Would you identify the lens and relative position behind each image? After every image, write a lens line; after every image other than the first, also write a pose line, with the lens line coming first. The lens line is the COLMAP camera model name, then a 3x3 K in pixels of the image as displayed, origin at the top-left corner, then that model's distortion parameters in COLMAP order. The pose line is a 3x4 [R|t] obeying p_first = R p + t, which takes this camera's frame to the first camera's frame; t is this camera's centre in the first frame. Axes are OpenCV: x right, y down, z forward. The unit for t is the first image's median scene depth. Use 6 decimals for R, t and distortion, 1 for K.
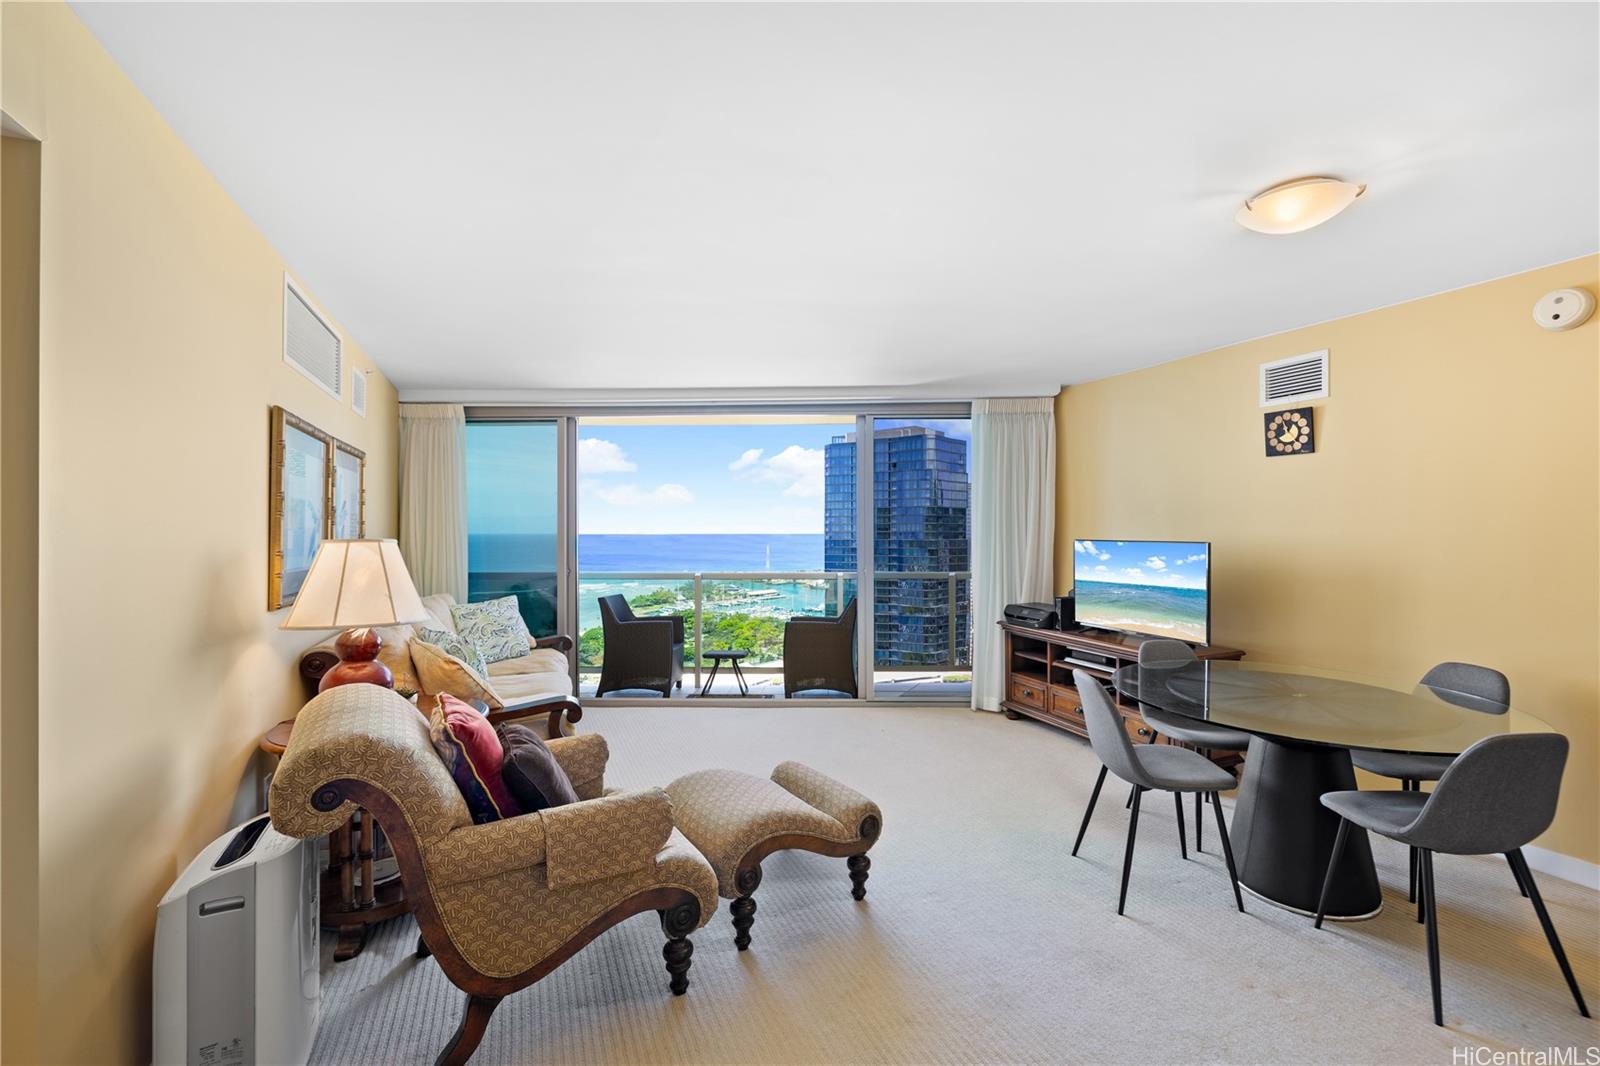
lens RADIAL K [[673.8, 0, 811.4], [0, 673.8, 530.7], [0, 0, 1]] dist [-0.000579, 0.000413]
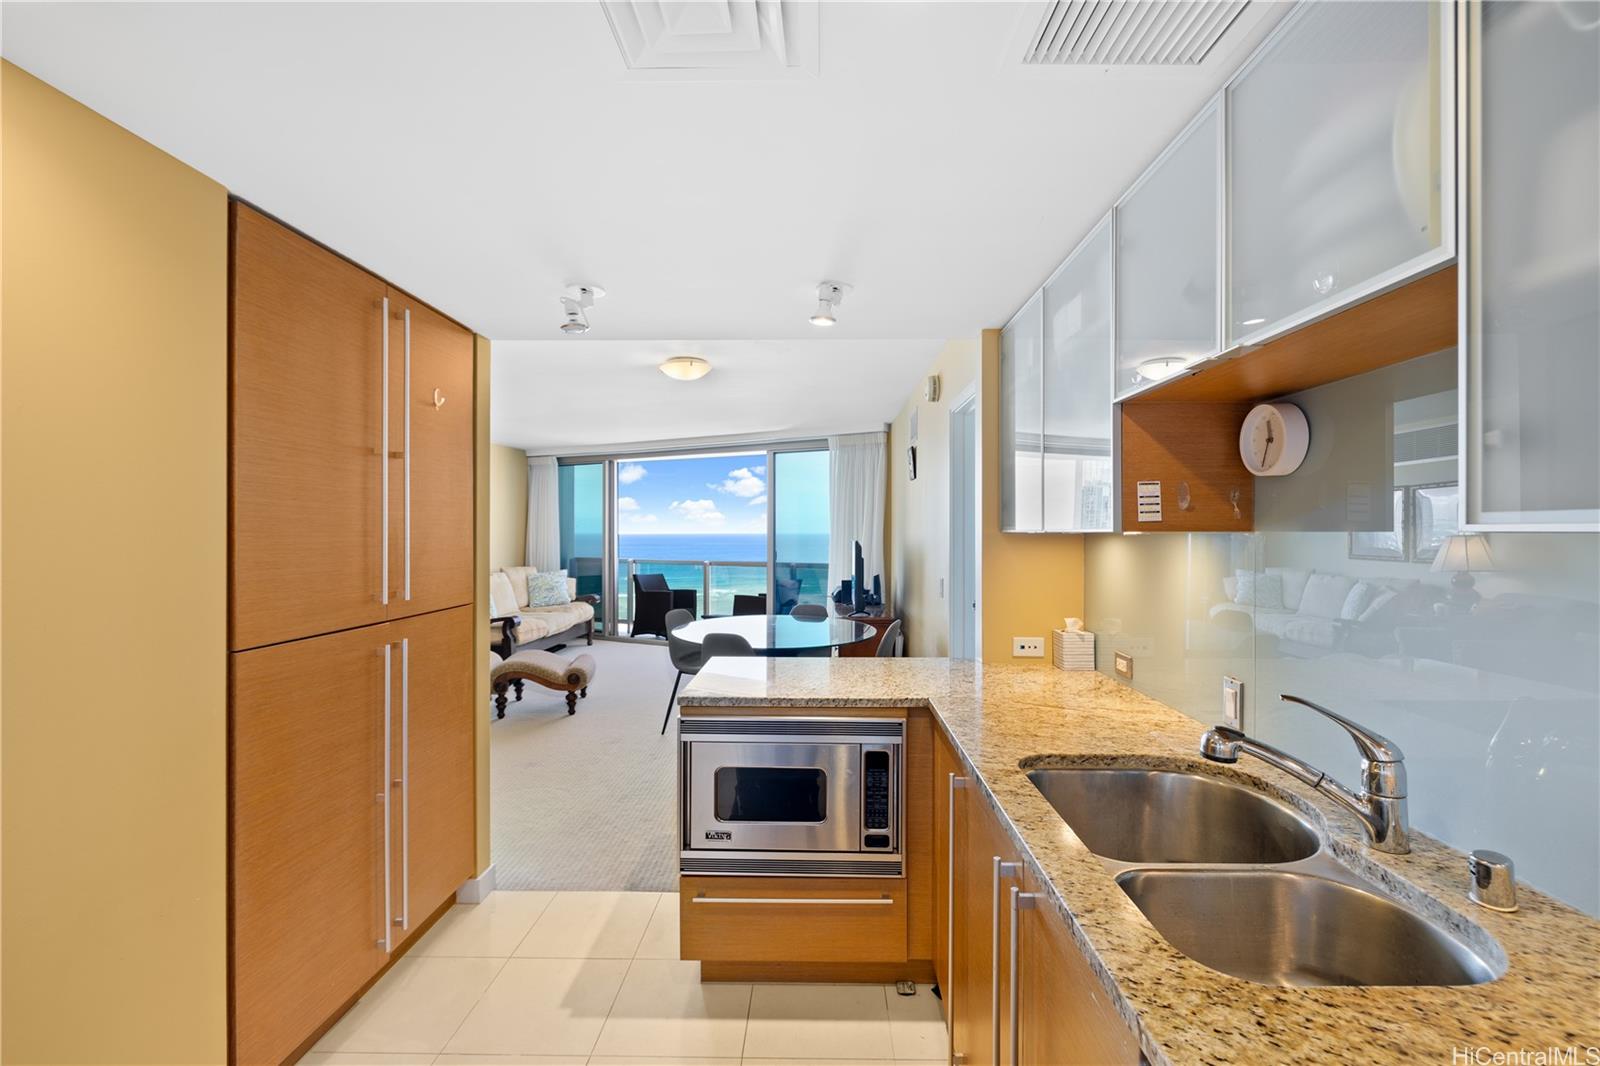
lens RADIAL K [[673.8, 0, 811.4], [0, 673.8, 530.7], [0, 0, 1]] dist [-0.000579, 0.000413]
pose [[0.909338, 0.002049, -0.416053, 1.069116], [-0.002985, 0.999994, -0.001600, -0.000800], [0.416047, 0.002697, 0.909339, -0.364861]]
